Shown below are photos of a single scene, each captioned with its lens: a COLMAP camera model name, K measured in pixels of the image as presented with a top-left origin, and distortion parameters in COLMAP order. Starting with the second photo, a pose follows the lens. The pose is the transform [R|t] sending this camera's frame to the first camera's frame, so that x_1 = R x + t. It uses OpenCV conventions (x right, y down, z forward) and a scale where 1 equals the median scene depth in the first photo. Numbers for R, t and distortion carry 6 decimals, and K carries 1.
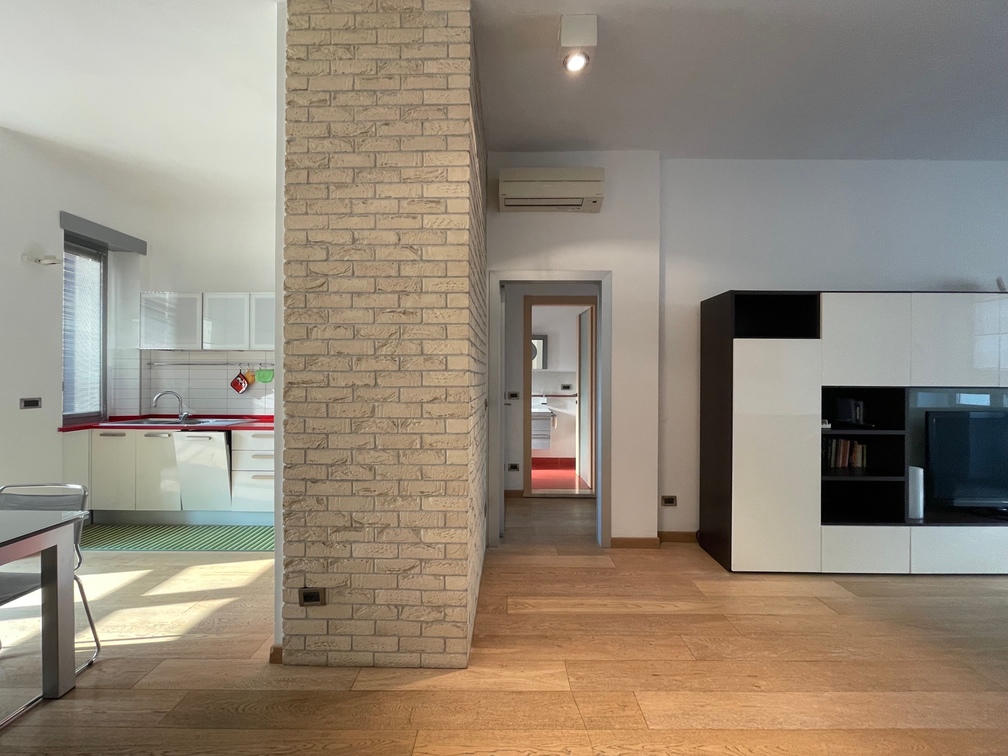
lens RADIAL K [[389.3, 0, 501.0], [0, 389.3, 377.2], [0, 0, 1]] dist [-0.002072, -0.000177]
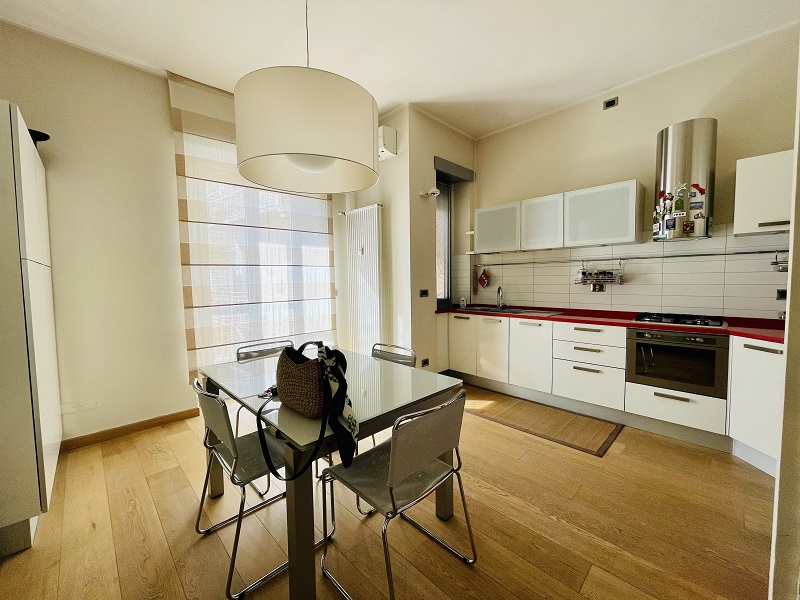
lens RADIAL K [[325.6, 0, 399.9], [0, 325.6, 299.1], [0, 0, 1]] dist [-0.004754, -0.000401]
pose [[0.713373, 0.036177, -0.699850, -0.362203], [0.015616, 0.997598, 0.067486, 0.003771], [0.700610, -0.059072, 0.711095, 0.047198]]
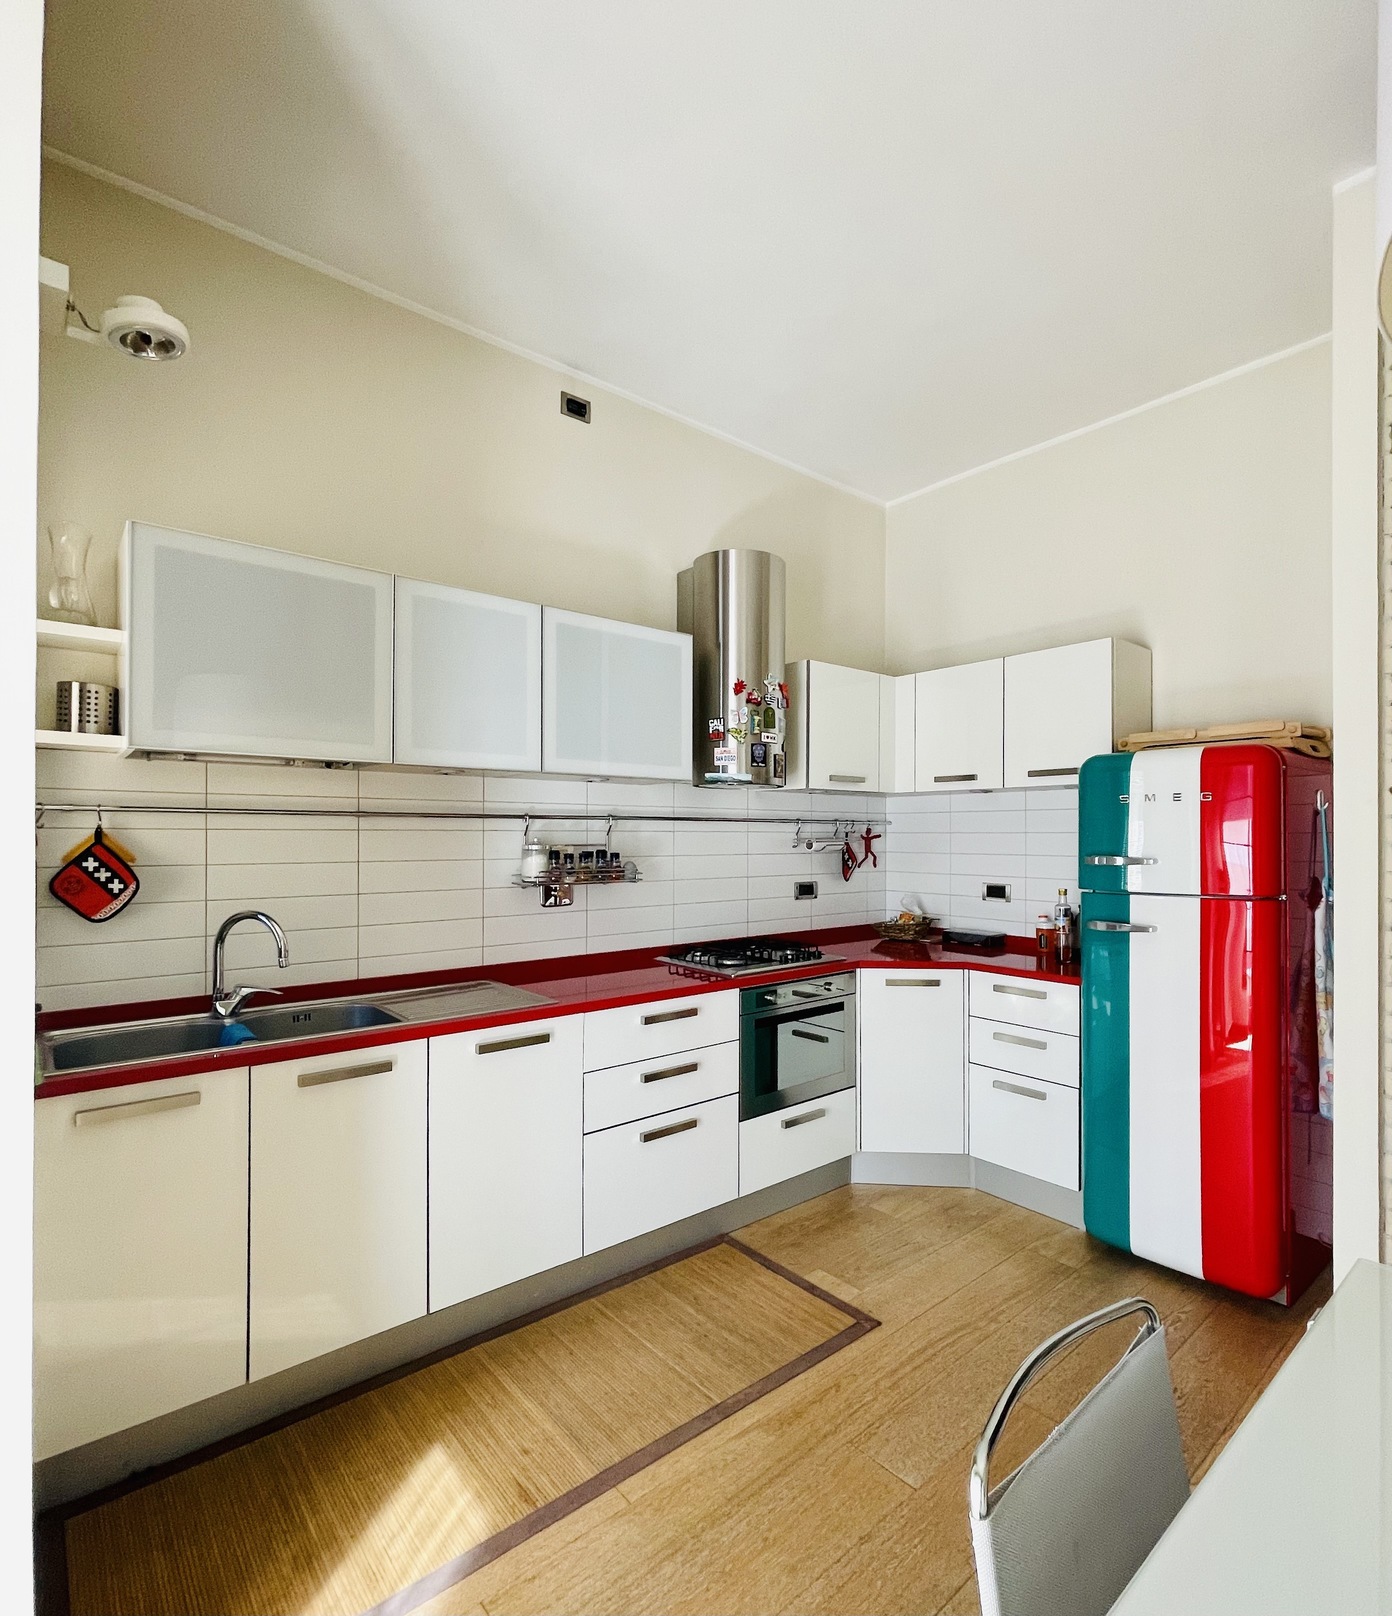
lens RADIAL K [[822.7, 0, 758.9], [0, 822.7, 831.2], [0, 0, 1]] dist [0.002198, -0.000022]
pose [[0.728231, 0.008244, 0.685282, -1.075416], [-0.009797, 0.999951, -0.001618, -0.023731], [-0.685261, -0.005535, 0.728276, 0.376001]]
